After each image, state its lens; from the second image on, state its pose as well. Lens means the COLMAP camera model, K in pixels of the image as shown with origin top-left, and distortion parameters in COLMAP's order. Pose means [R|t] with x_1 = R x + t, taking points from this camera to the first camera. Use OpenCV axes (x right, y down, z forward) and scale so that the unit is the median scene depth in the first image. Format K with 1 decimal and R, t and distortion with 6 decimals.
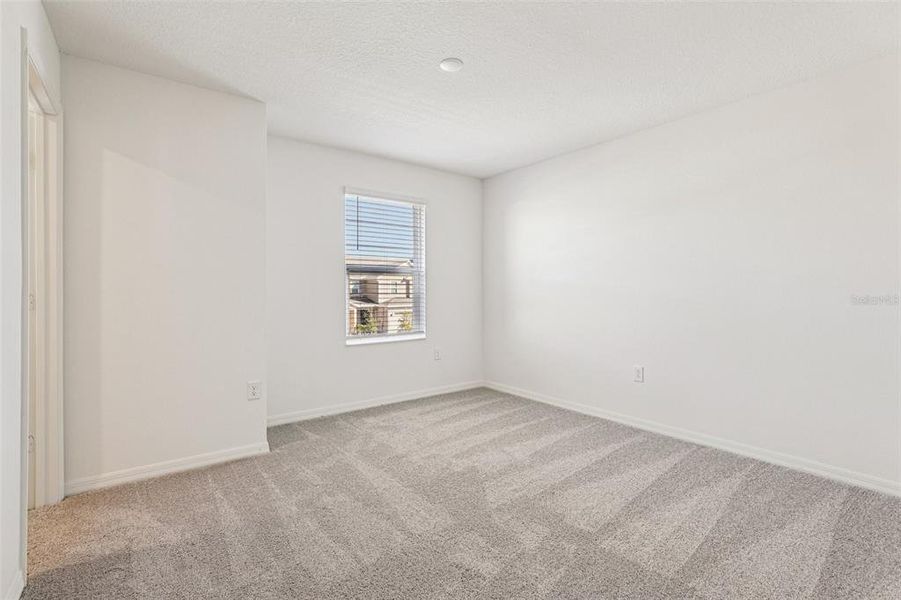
lens RADIAL K [[414.2, 0, 453.3], [0, 414.2, 297.7], [0, 0, 1]] dist [-0.040974, 0.013161]
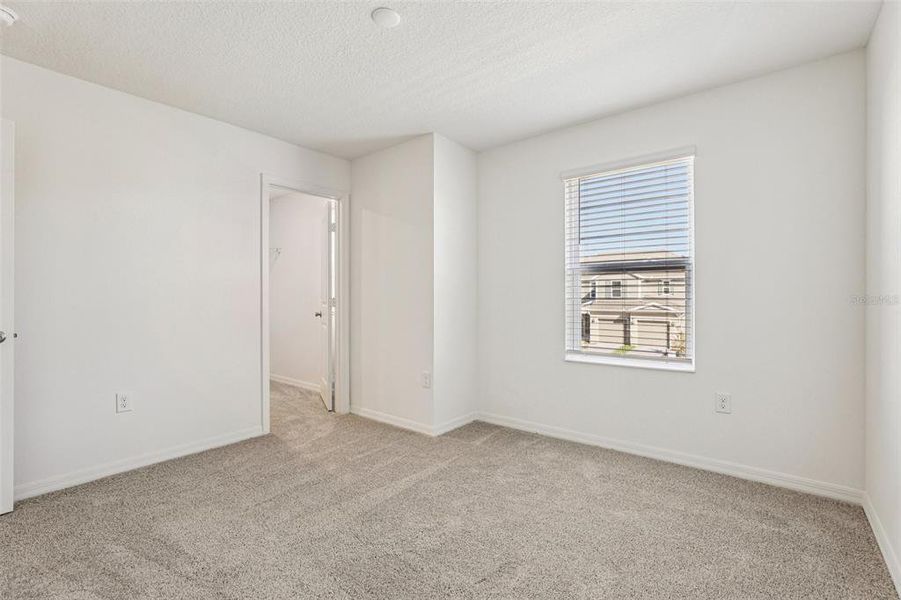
lens RADIAL K [[414.2, 0, 453.3], [0, 414.2, 297.7], [0, 0, 1]] dist [-0.040974, 0.013161]
pose [[0.224210, 0.001200, -0.974540, 0.502733], [-0.012946, 0.999915, -0.001747, -0.006856], [0.974455, 0.013008, 0.224206, 0.581699]]
